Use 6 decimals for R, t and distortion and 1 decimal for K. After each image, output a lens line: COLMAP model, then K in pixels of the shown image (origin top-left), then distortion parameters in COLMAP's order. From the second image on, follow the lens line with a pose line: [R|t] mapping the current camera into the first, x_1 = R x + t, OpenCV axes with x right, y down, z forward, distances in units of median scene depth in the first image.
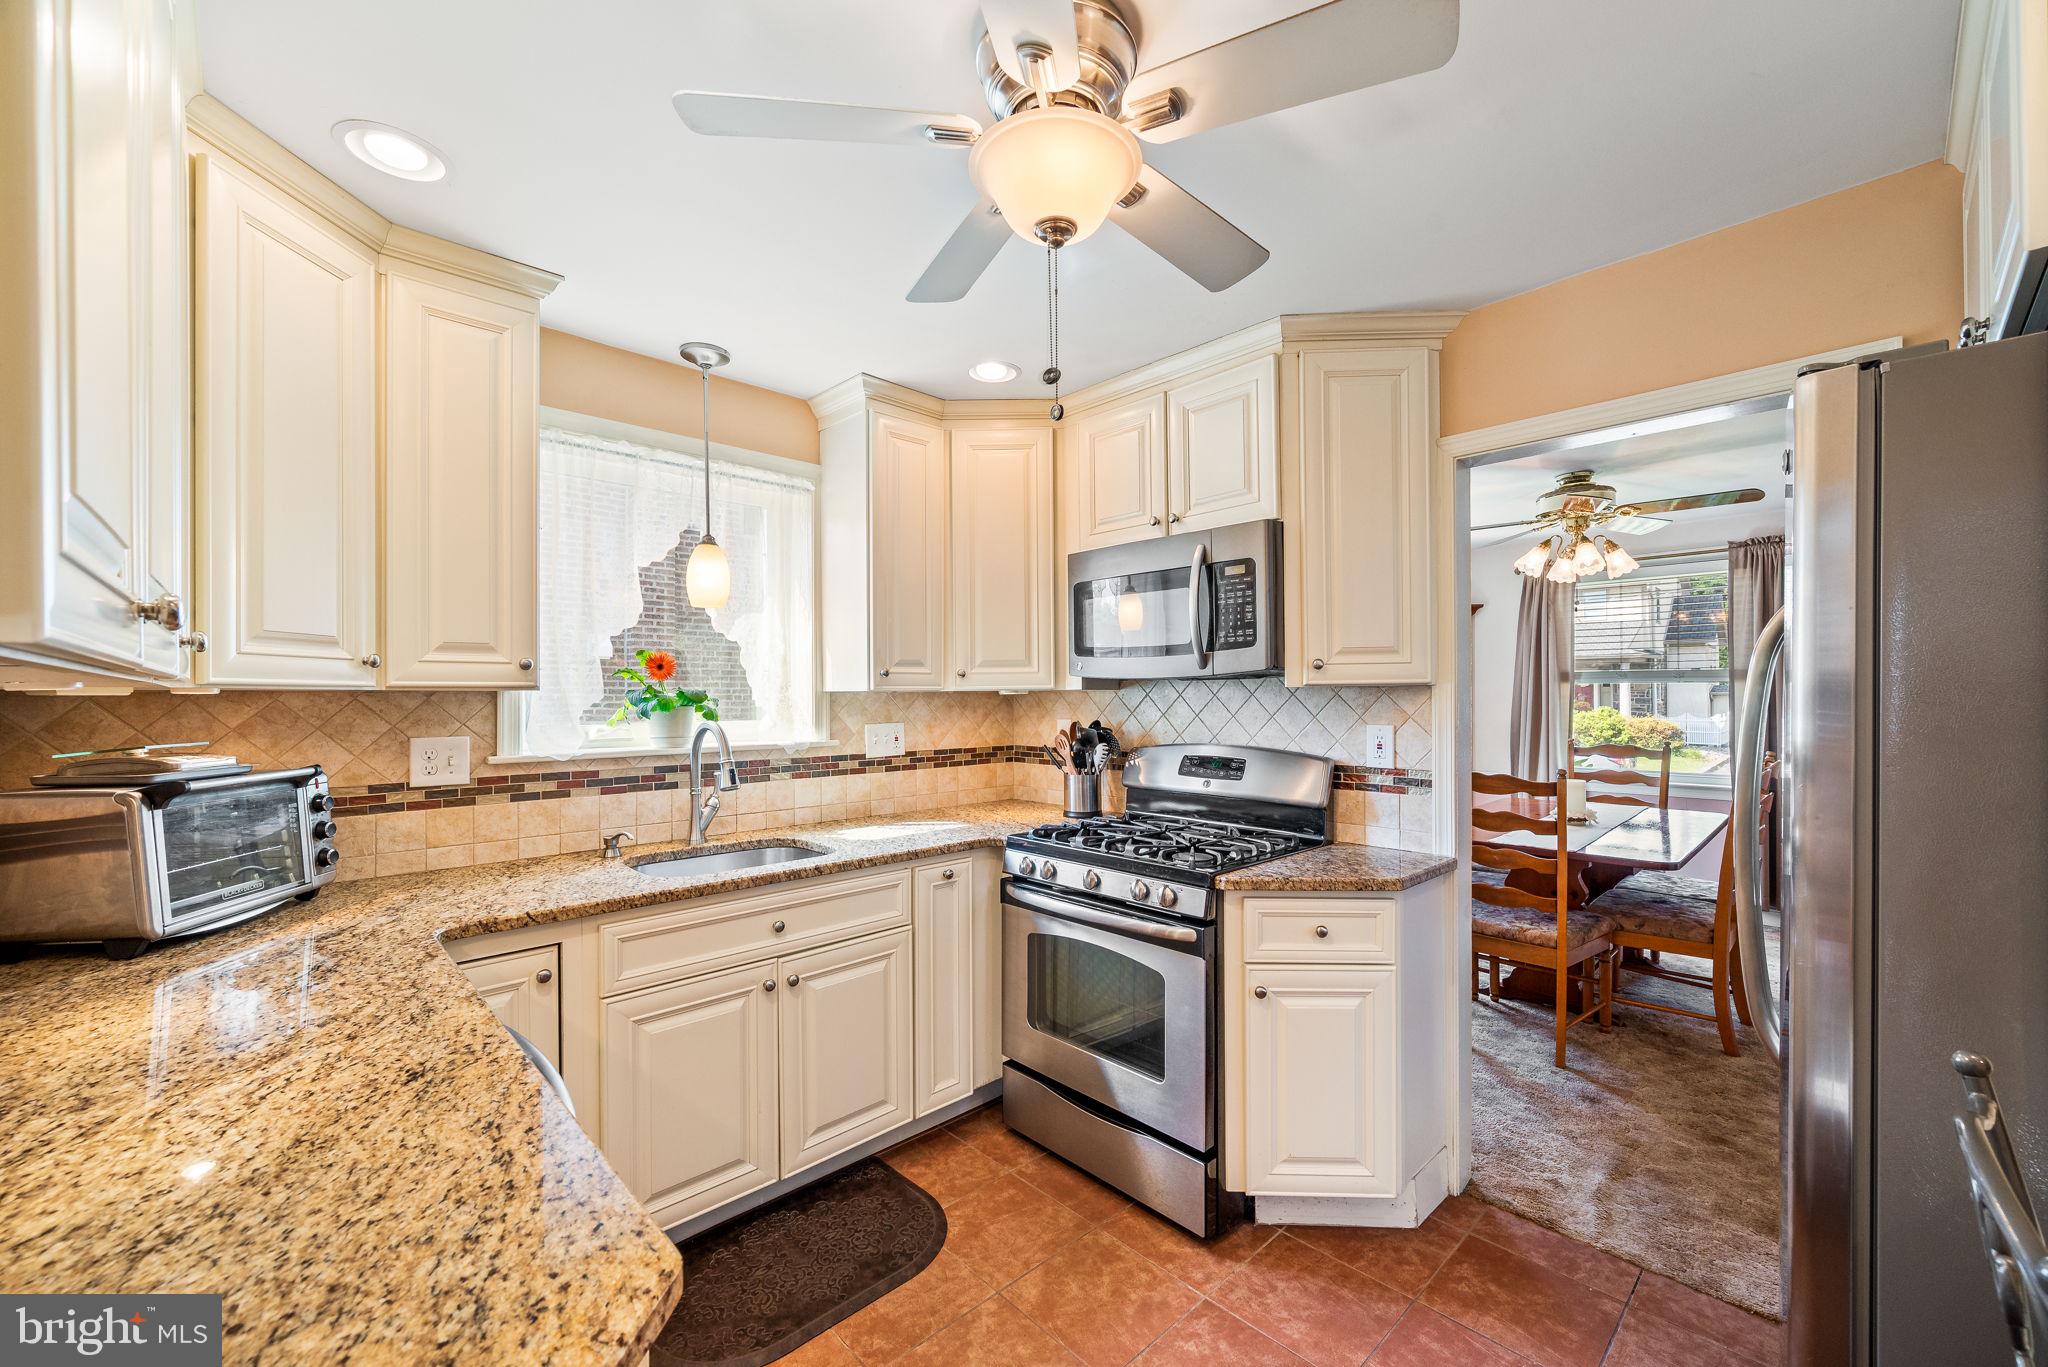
lens RADIAL K [[833.2, 0, 1052.1], [0, 833.2, 686.9], [0, 0, 1]] dist [-0.003164, -0.000289]
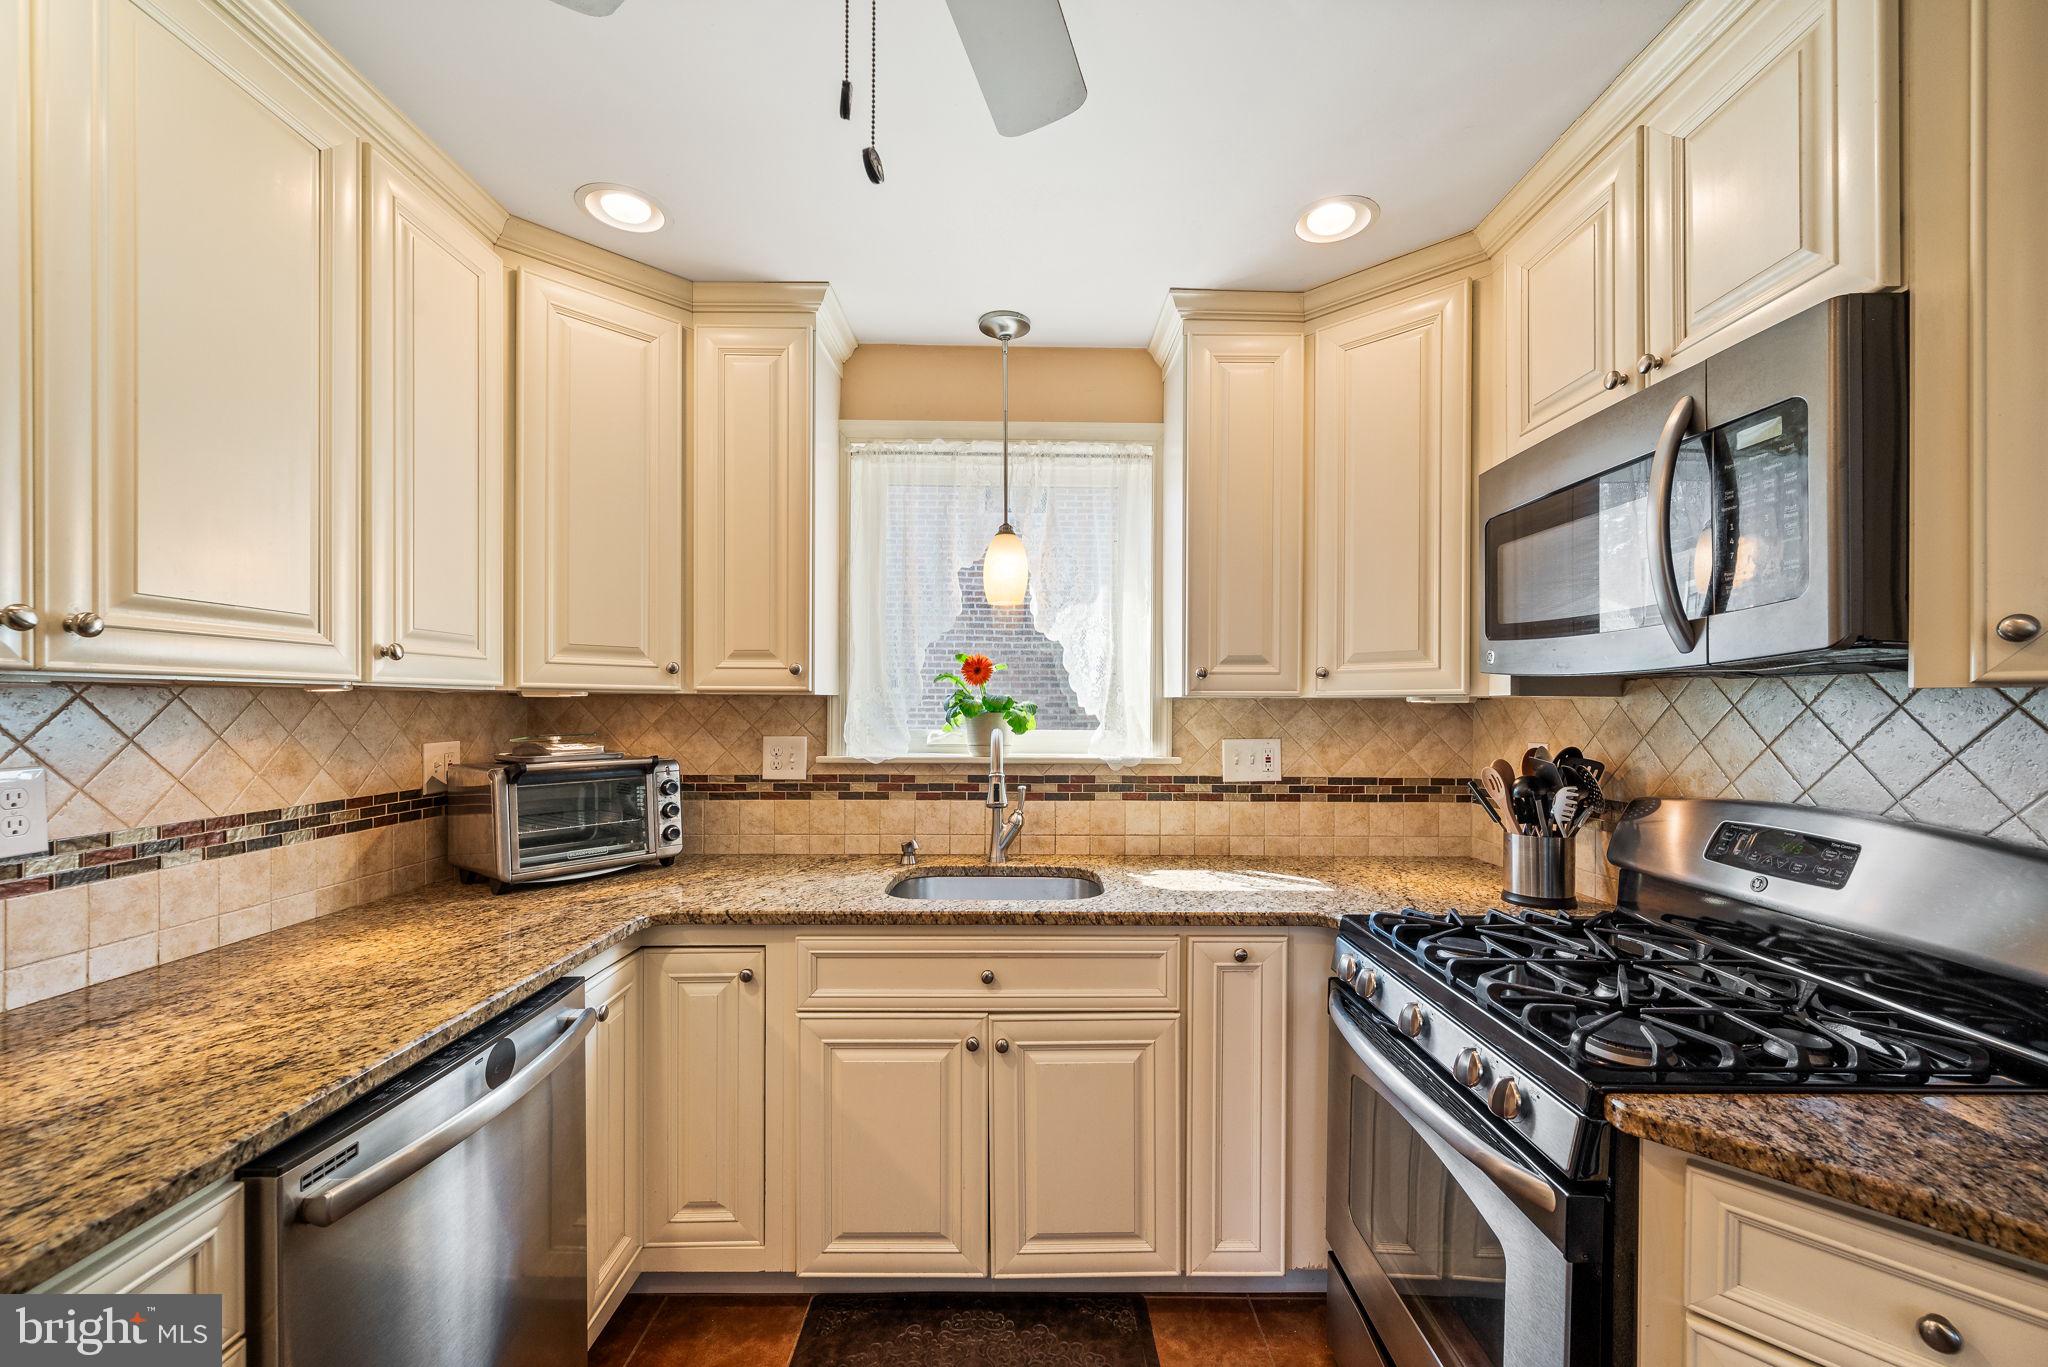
lens RADIAL K [[833.6, 0, 1012.6], [0, 833.6, 706.9], [0, 0, 1]] dist [-0.002919, -0.000283]
pose [[0.711812, 0.010484, -0.702292, 0.234177], [-0.001621, 0.999910, 0.013283, 0.004640], [0.702368, -0.008317, 0.711765, 0.361170]]
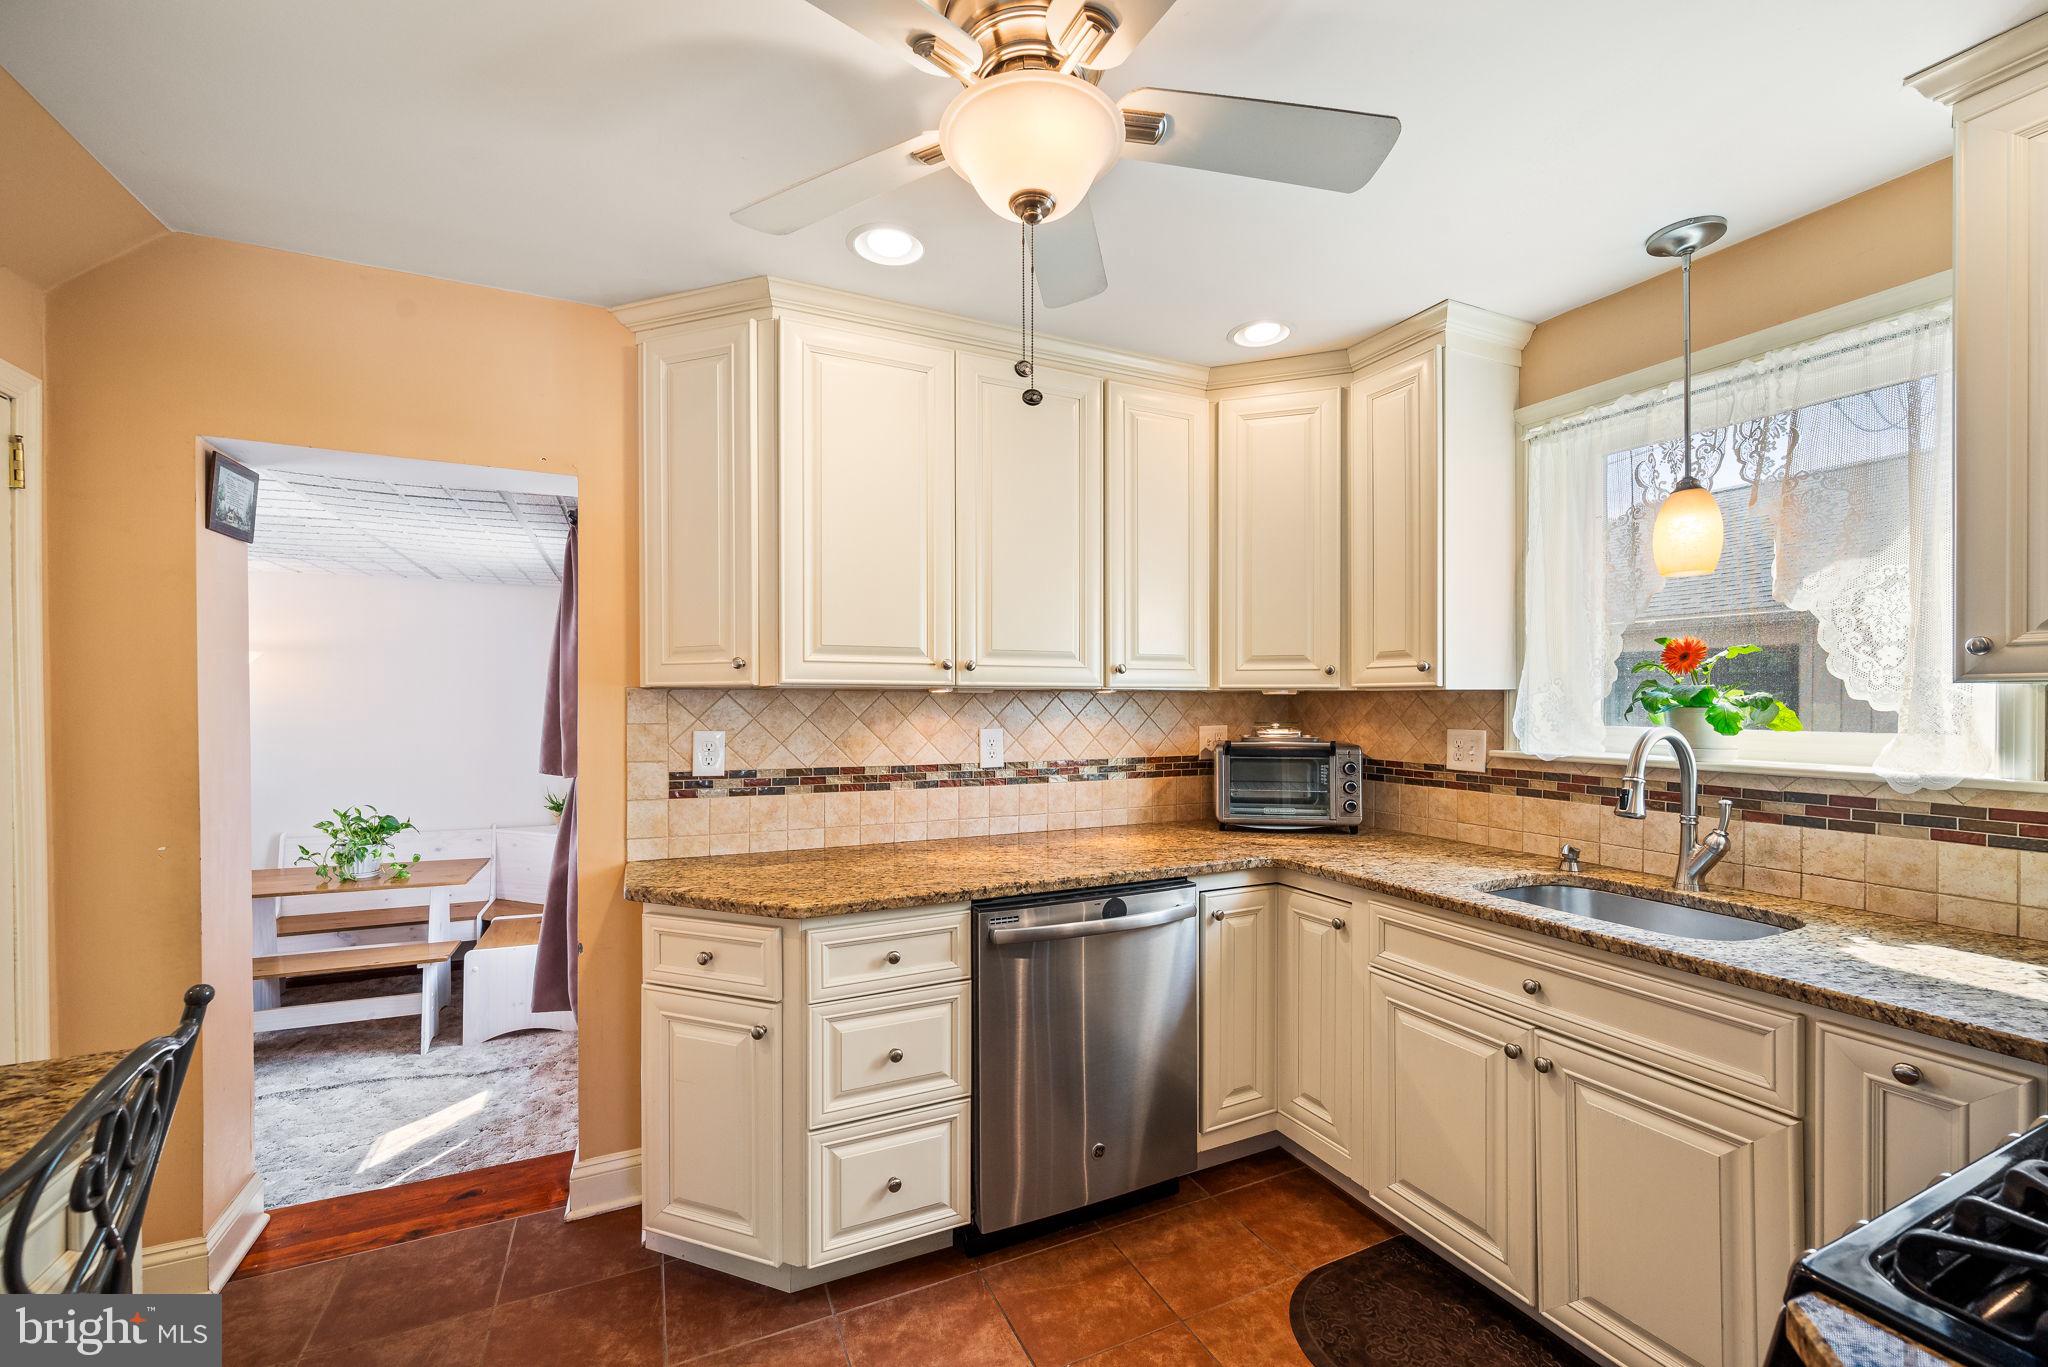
lens RADIAL K [[807.1, 0, 1027.7], [0, 807.1, 700.2], [0, 0, 1]] dist [-0.002055, -0.000209]
pose [[-0.326930, 0.006151, -0.945029, 0.466352], [0.011003, 0.999936, 0.002702, 0.007920], [0.944985, -0.009514, -0.326976, 0.683000]]
